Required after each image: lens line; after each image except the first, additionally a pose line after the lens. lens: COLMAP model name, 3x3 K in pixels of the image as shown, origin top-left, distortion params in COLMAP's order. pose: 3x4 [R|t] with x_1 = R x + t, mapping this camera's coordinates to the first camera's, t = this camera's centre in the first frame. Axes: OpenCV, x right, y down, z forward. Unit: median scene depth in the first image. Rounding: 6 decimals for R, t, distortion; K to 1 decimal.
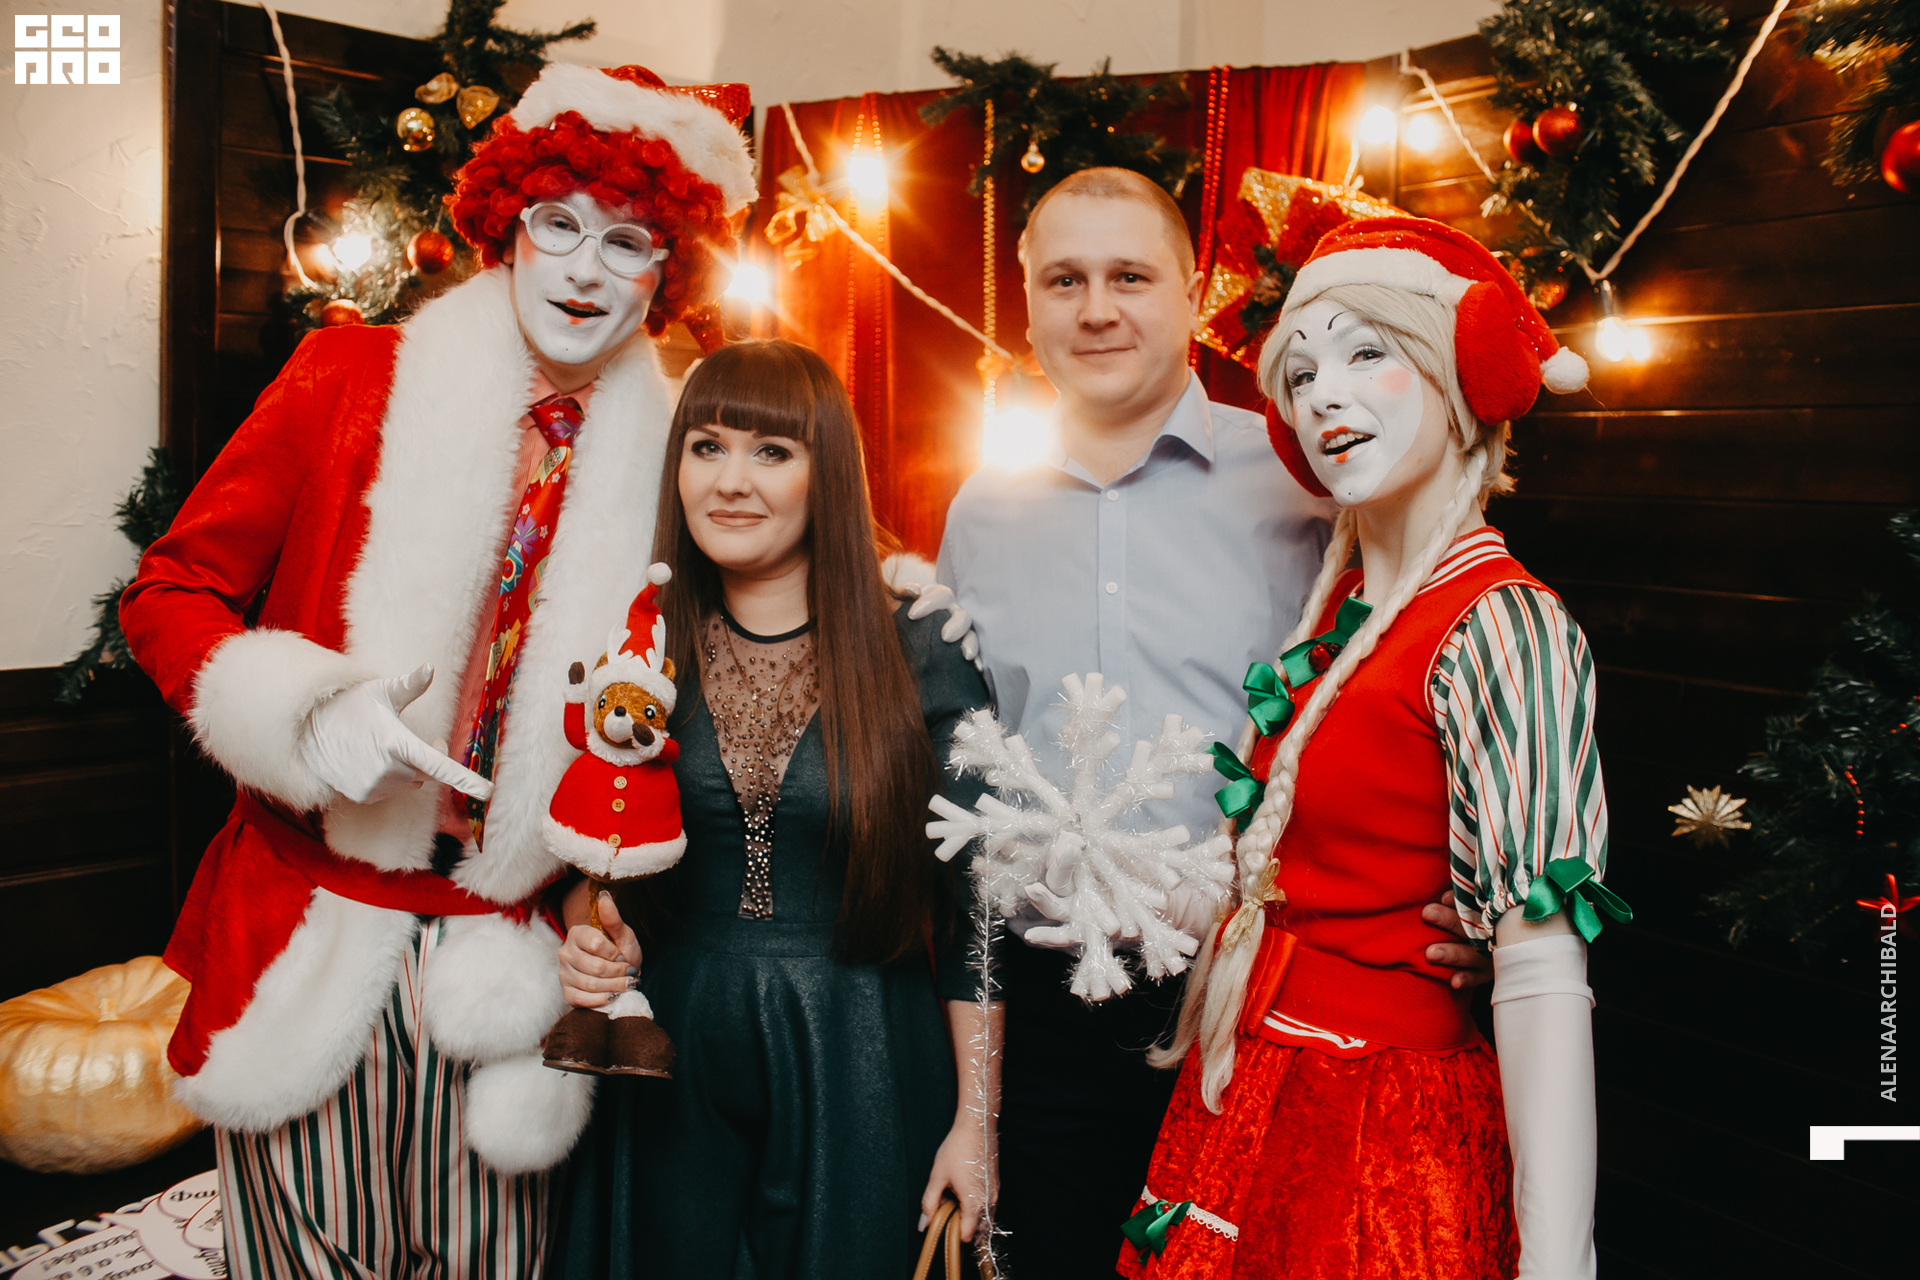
lens RADIAL K [[1922.9, 0, 963.8], [0, 1922.9, 601.5], [0, 0, 1]] dist [-0.064563, 0.000000]
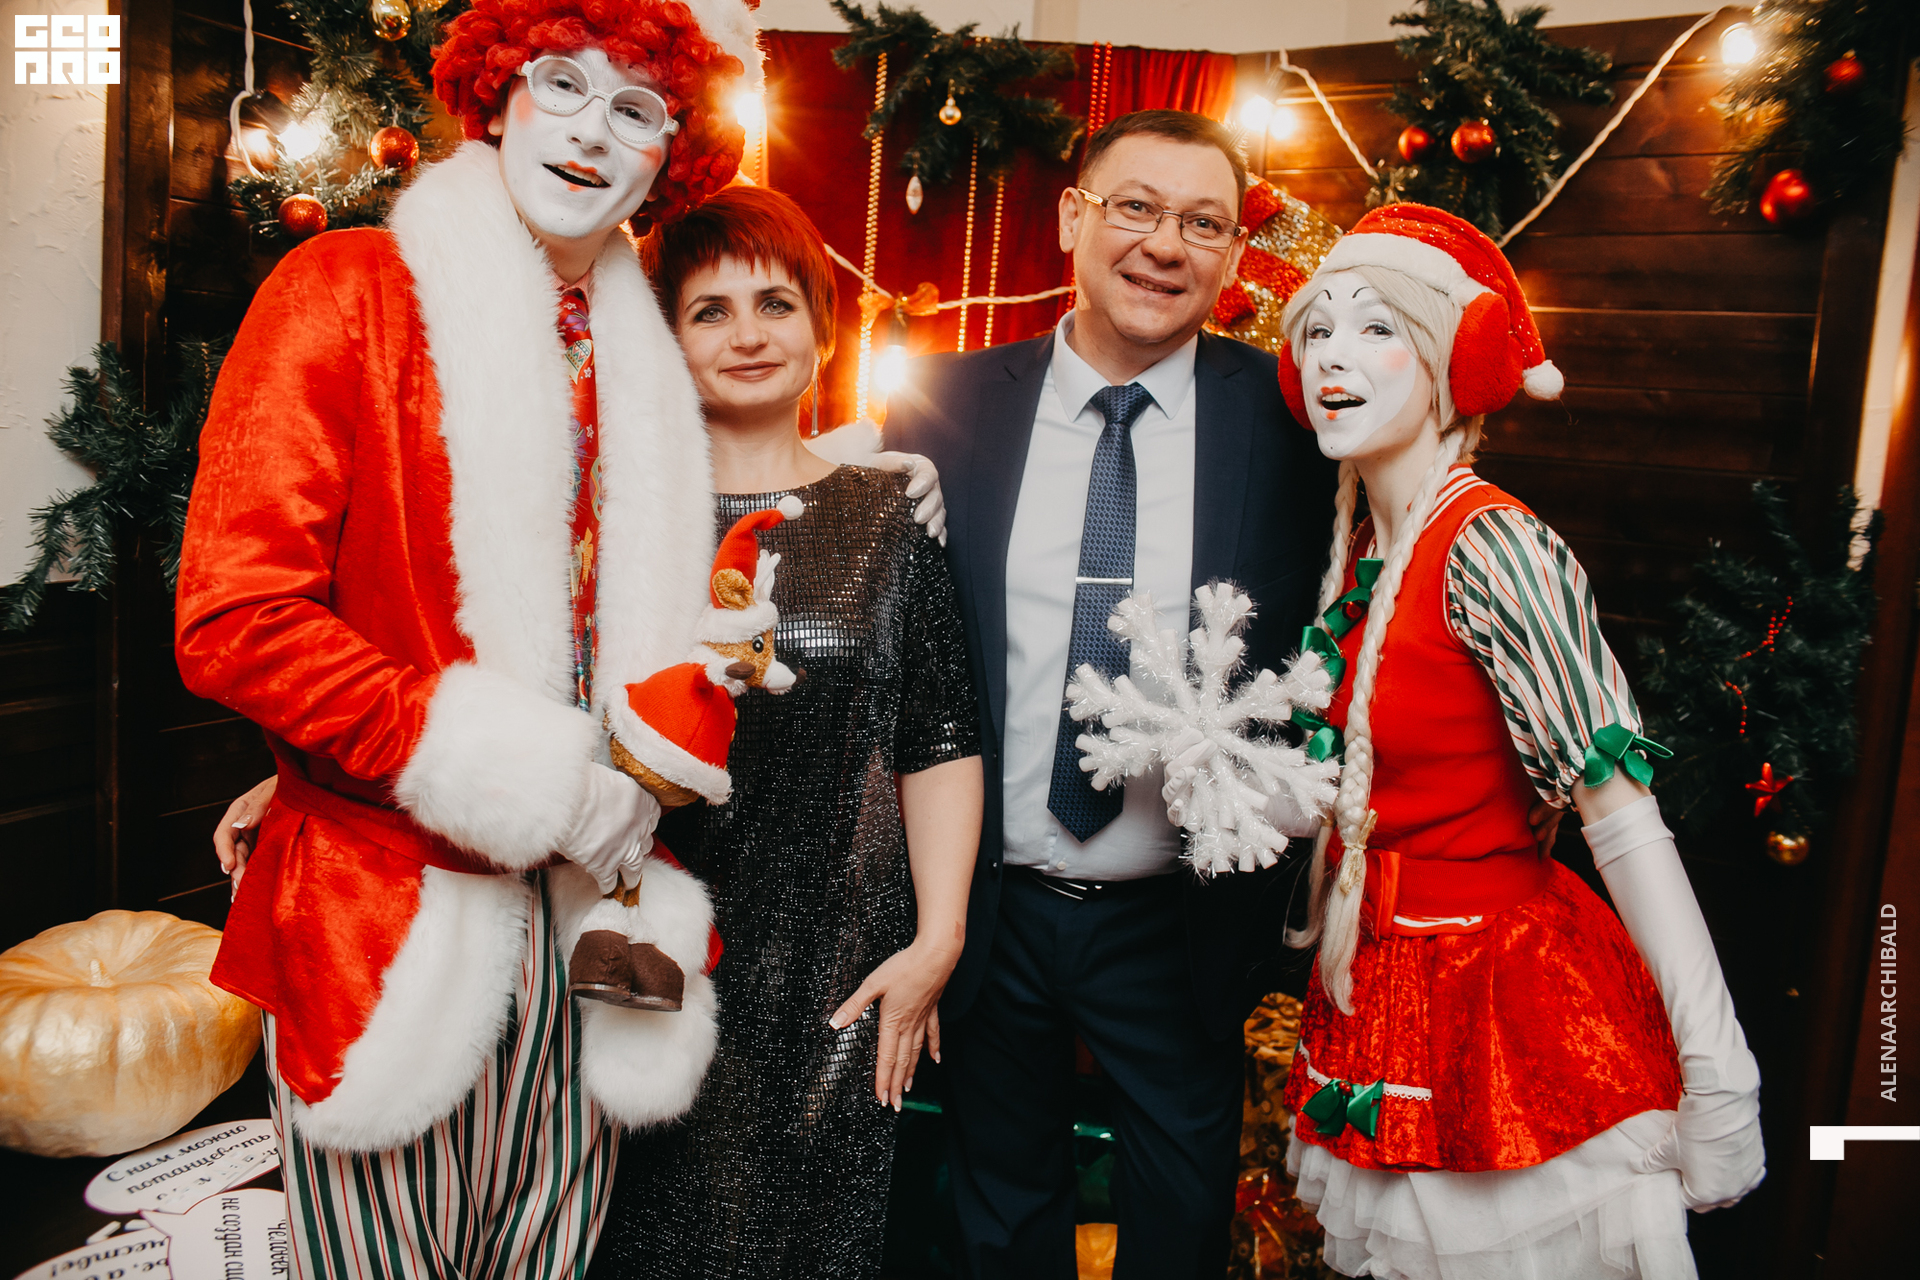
lens RADIAL K [[1825.8, 0, 981.2], [0, 1825.8, 607.1], [0, 0, 1]] dist [-0.066342, 0.000000]
pose [[0.926633, 0.001877, 0.375963, -0.343320], [-0.019293, 0.998907, 0.042565, -0.001251], [-0.375472, -0.046695, 0.925657, 0.057130]]
